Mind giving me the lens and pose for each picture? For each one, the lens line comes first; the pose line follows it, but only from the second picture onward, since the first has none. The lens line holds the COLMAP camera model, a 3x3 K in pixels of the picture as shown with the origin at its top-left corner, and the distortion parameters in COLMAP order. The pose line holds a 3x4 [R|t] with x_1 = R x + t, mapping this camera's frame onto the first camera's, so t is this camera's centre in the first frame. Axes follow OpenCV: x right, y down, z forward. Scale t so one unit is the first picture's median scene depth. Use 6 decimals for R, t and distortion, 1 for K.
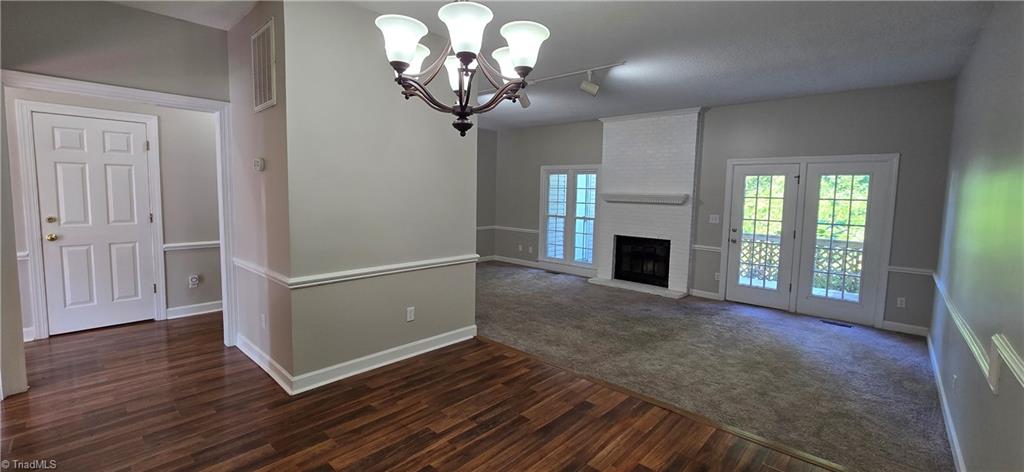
lens RADIAL K [[419.5, 0, 509.2], [0, 419.5, 224.8], [0, 0, 1]] dist [-0.002274, 0.000505]
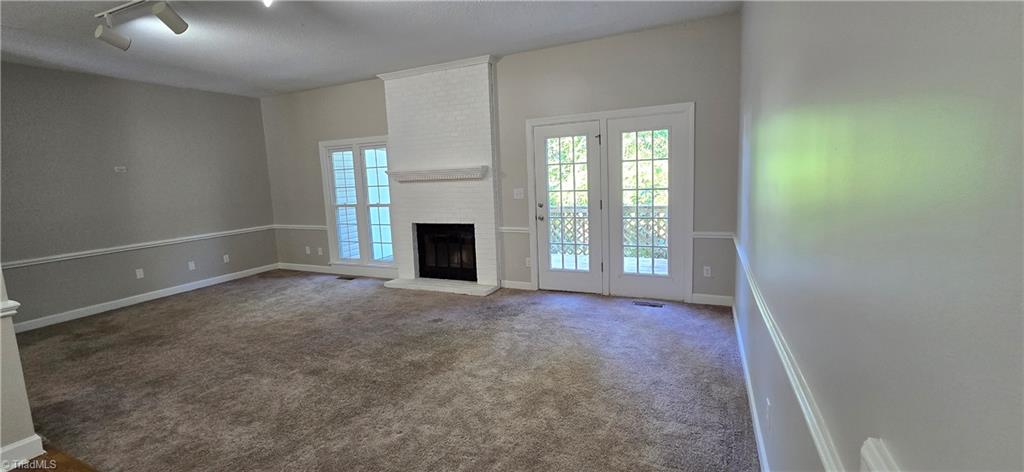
lens RADIAL K [[419.5, 0, 509.2], [0, 419.5, 224.8], [0, 0, 1]] dist [-0.002274, 0.000505]
pose [[0.950568, -0.099172, 0.294253, 0.249703], [0.088325, 0.994838, 0.049964, 0.004542], [-0.297689, -0.021504, 0.954421, 0.243833]]
